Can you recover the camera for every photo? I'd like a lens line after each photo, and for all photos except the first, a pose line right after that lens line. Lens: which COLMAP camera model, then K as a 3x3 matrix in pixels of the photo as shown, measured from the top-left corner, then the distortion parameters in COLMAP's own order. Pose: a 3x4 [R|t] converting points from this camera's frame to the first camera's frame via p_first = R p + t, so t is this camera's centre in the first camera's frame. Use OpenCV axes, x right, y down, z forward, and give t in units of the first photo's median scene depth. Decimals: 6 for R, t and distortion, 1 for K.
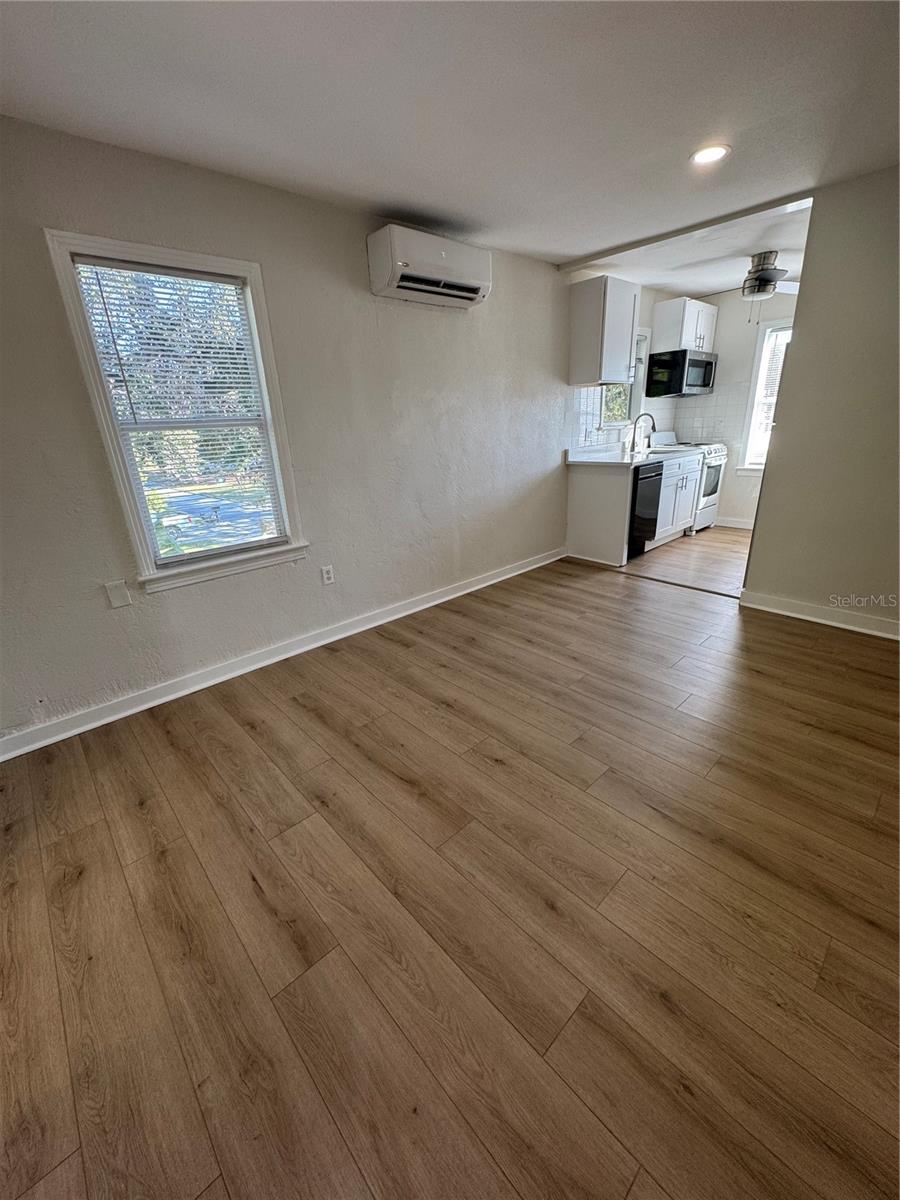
lens RADIAL K [[476.0, 0, 444.2], [0, 476.0, 598.7], [0, 0, 1]] dist [-0.001331, 0.000070]
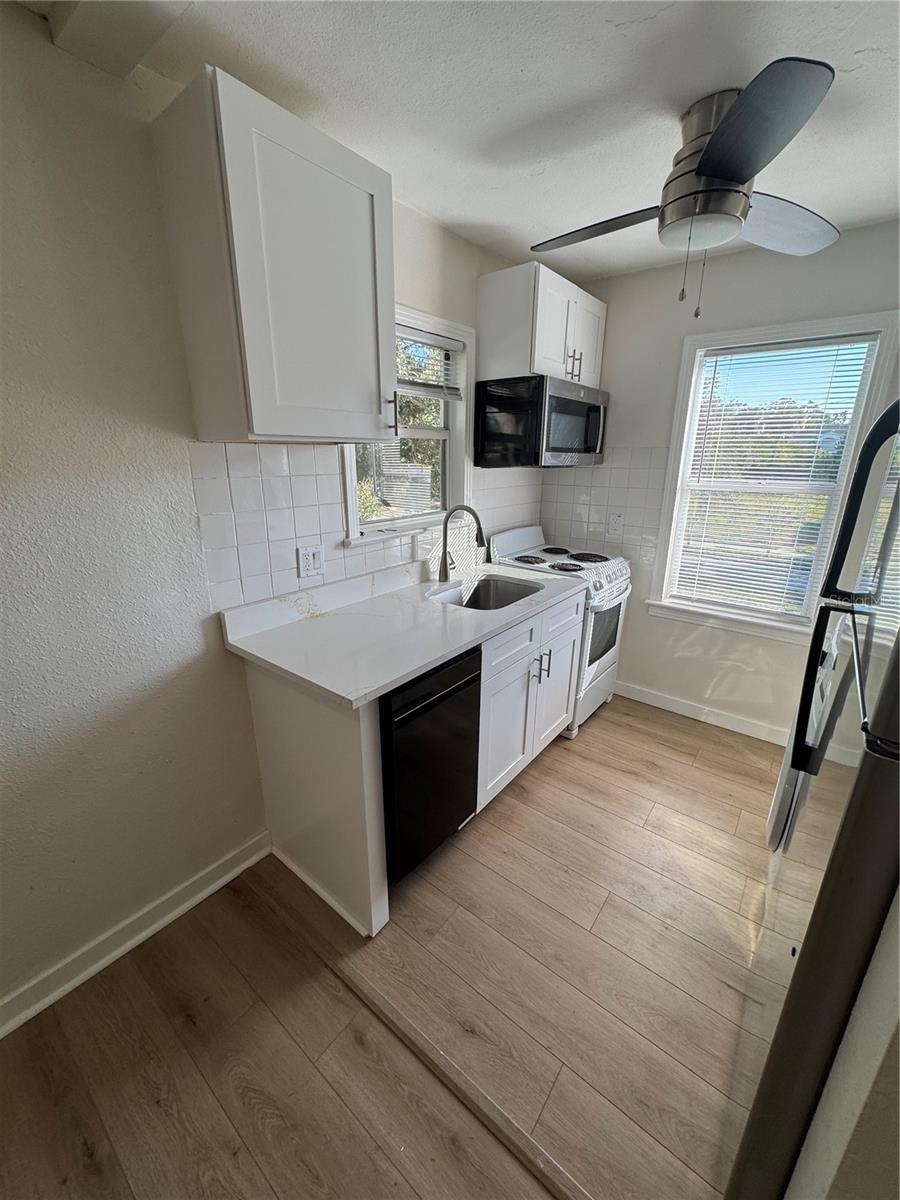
lens RADIAL K [[476.0, 0, 450.4], [0, 476.0, 597.9], [0, 0, 1]] dist [-0.001331, 0.000070]
pose [[0.985050, 0.002522, 0.172250, 0.524807], [0.007688, 0.998253, -0.058579, -0.433139], [-0.172097, 0.059027, 0.983310, 0.883881]]
